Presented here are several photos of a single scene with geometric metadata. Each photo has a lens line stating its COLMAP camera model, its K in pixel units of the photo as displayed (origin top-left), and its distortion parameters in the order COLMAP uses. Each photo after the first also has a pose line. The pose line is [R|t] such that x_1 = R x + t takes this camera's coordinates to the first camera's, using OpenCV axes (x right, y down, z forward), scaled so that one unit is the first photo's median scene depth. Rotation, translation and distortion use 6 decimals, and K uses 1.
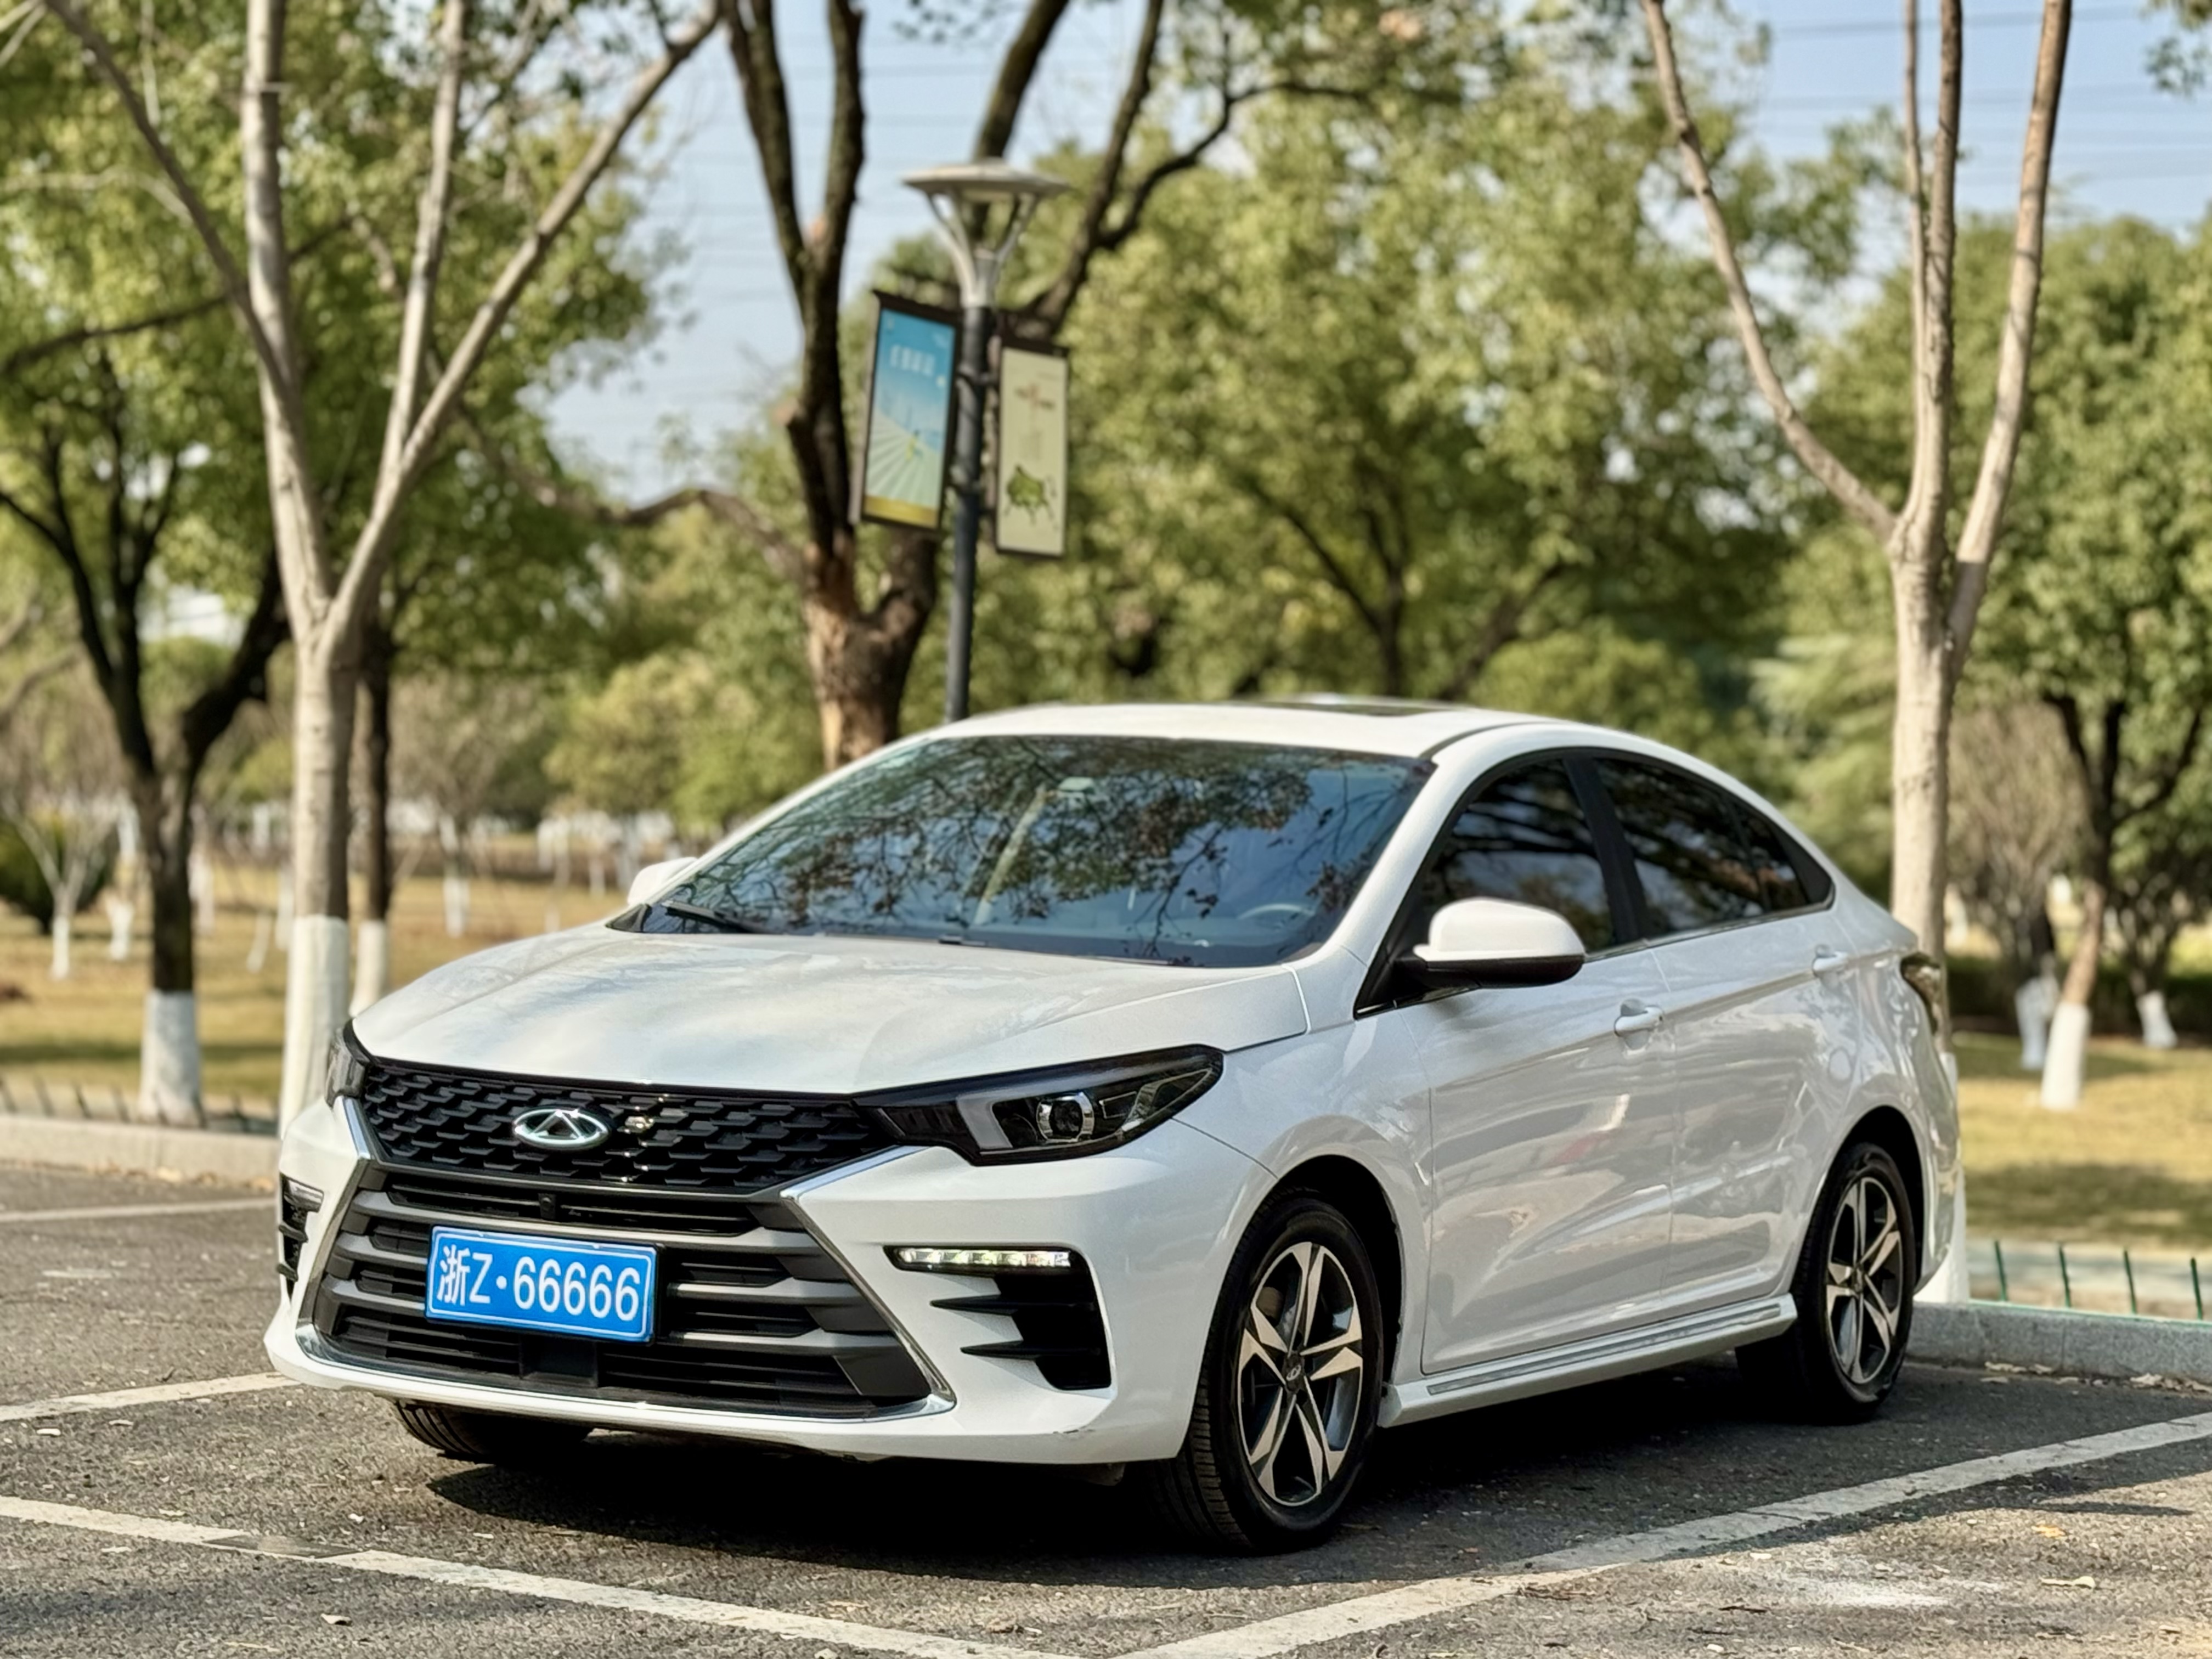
lens RADIAL K [[4791.9, 0, 1097.1], [0, 4791.9, 852.8], [0, 0, 1]] dist [0.067250, 0.992306]
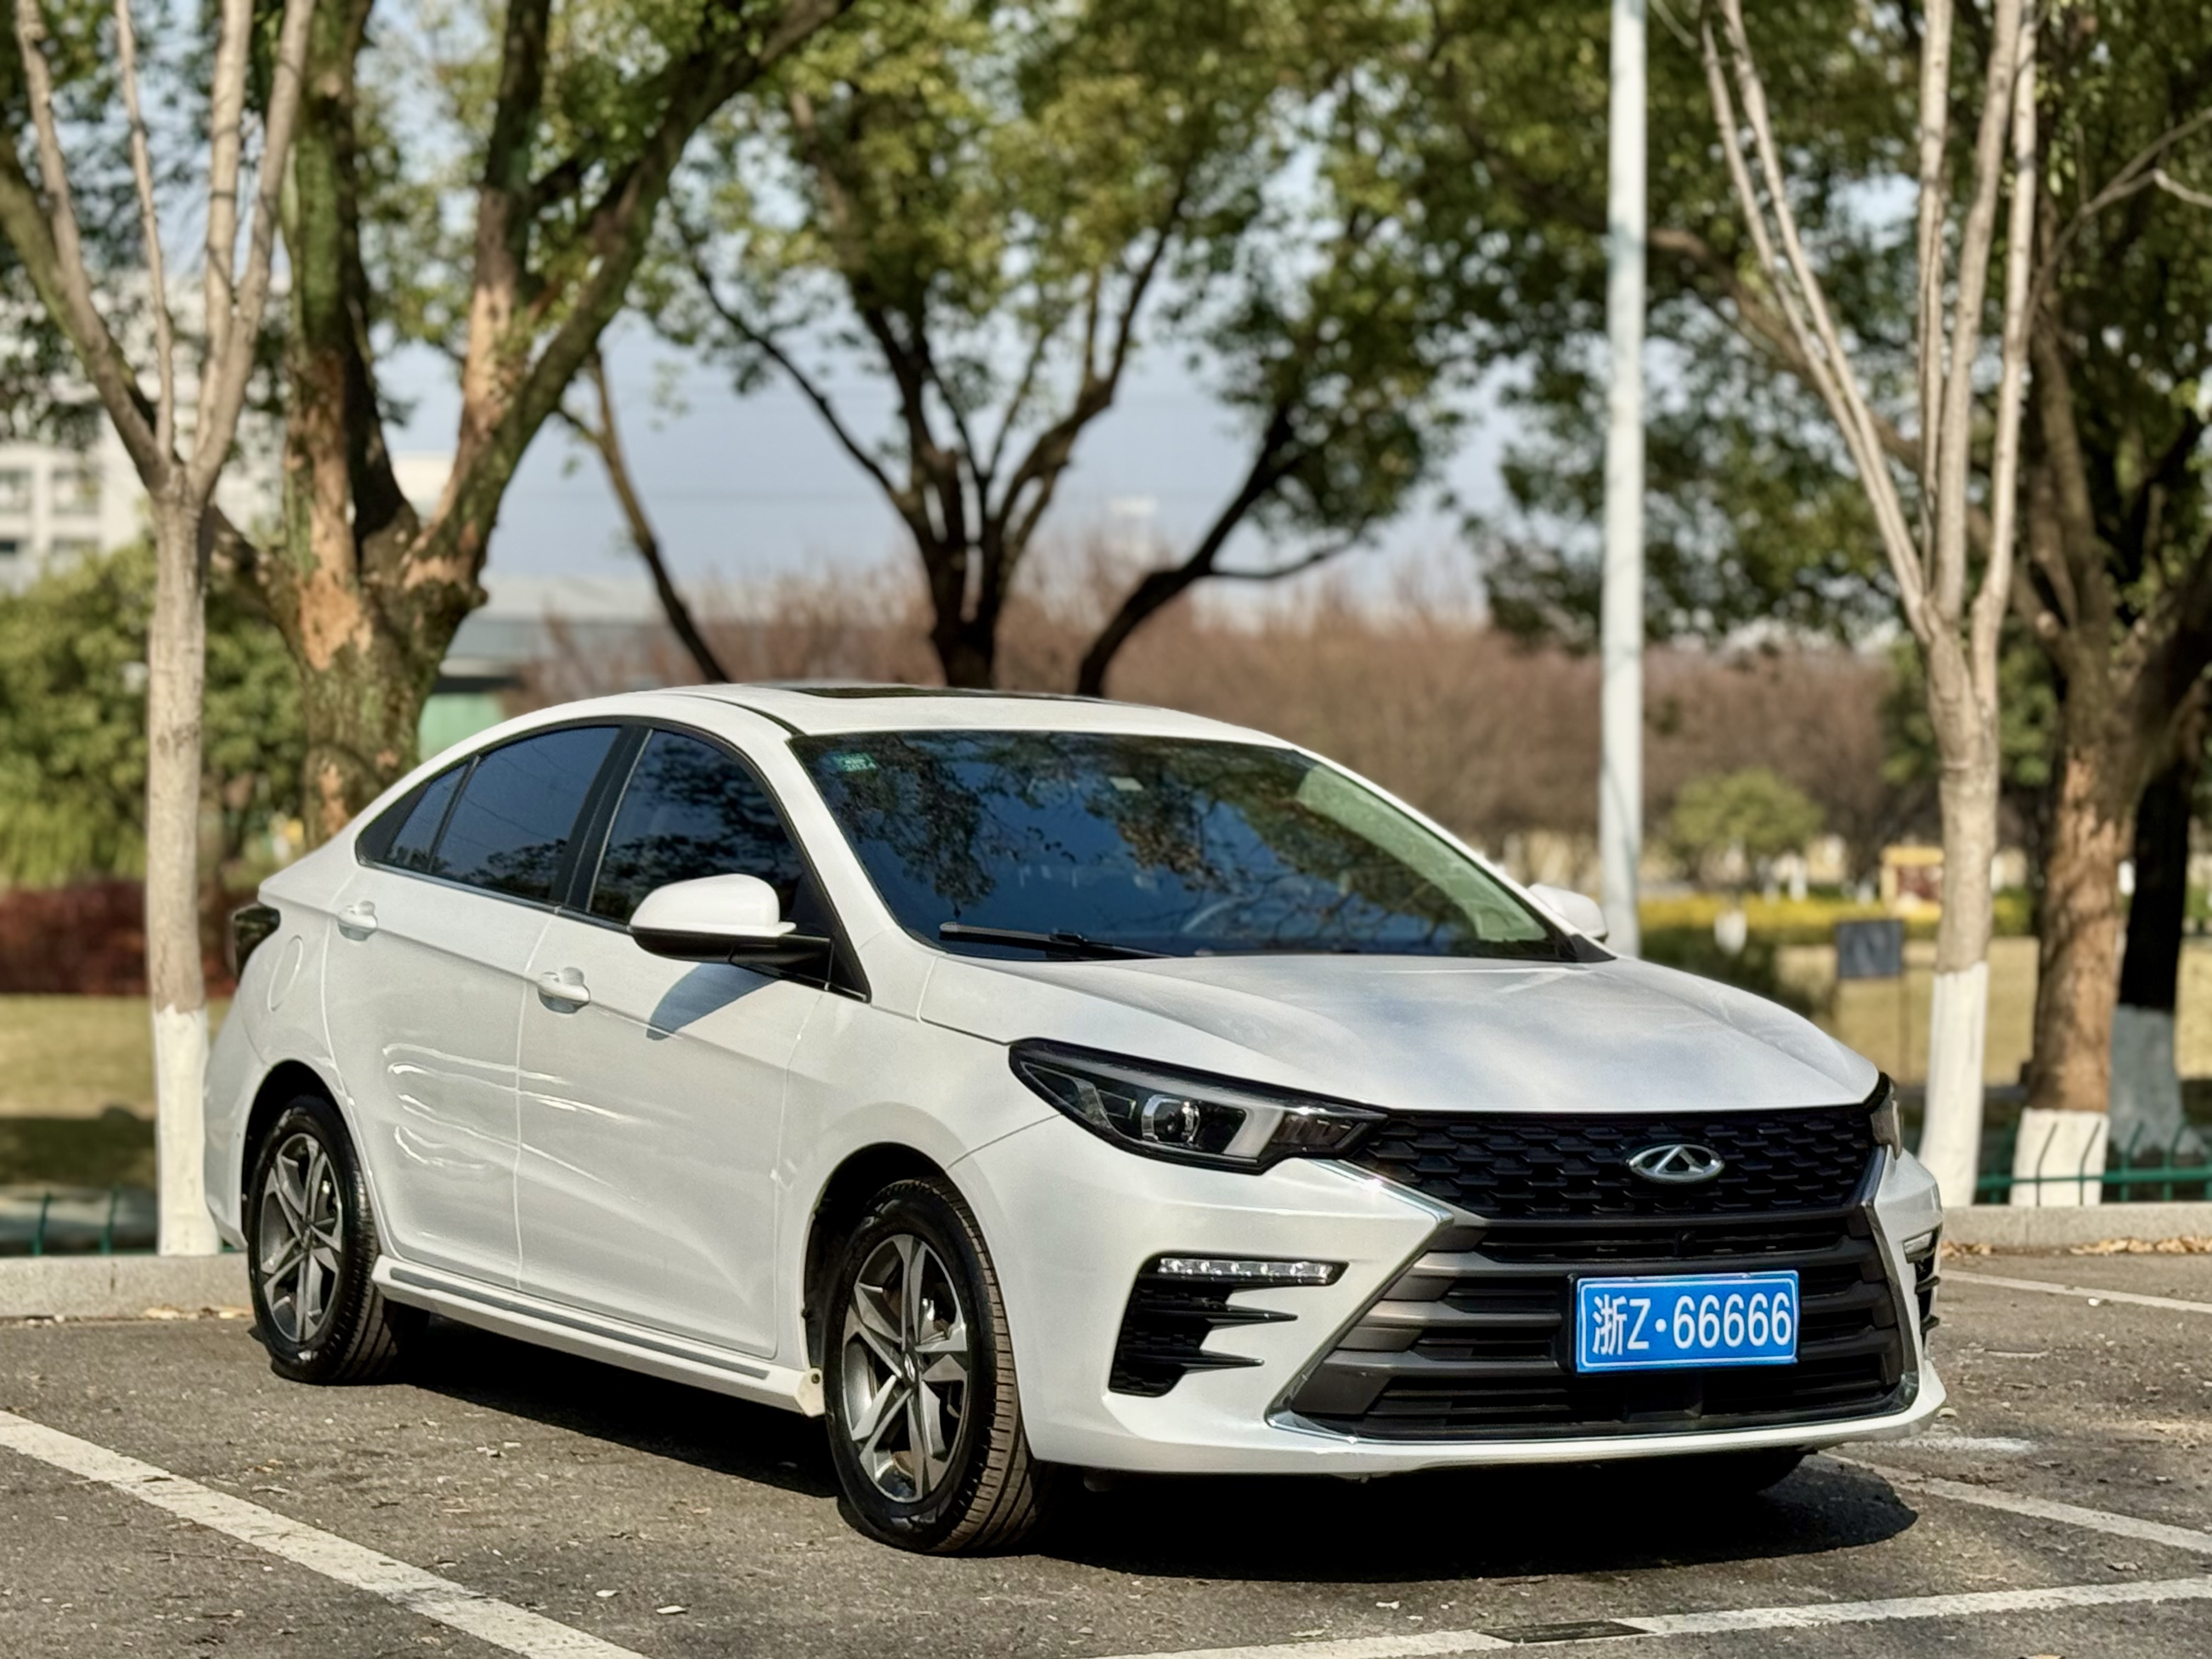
lens RADIAL K [[4791.9, 0, 1097.1], [0, 4791.9, 852.8], [0, 0, 1]] dist [0.067250, 0.992306]
pose [[0.485427, -0.041250, 0.873303, -1.036766], [0.010708, 0.999092, 0.041239, -0.049060], [-0.874211, -0.010667, 0.485428, 0.626158]]
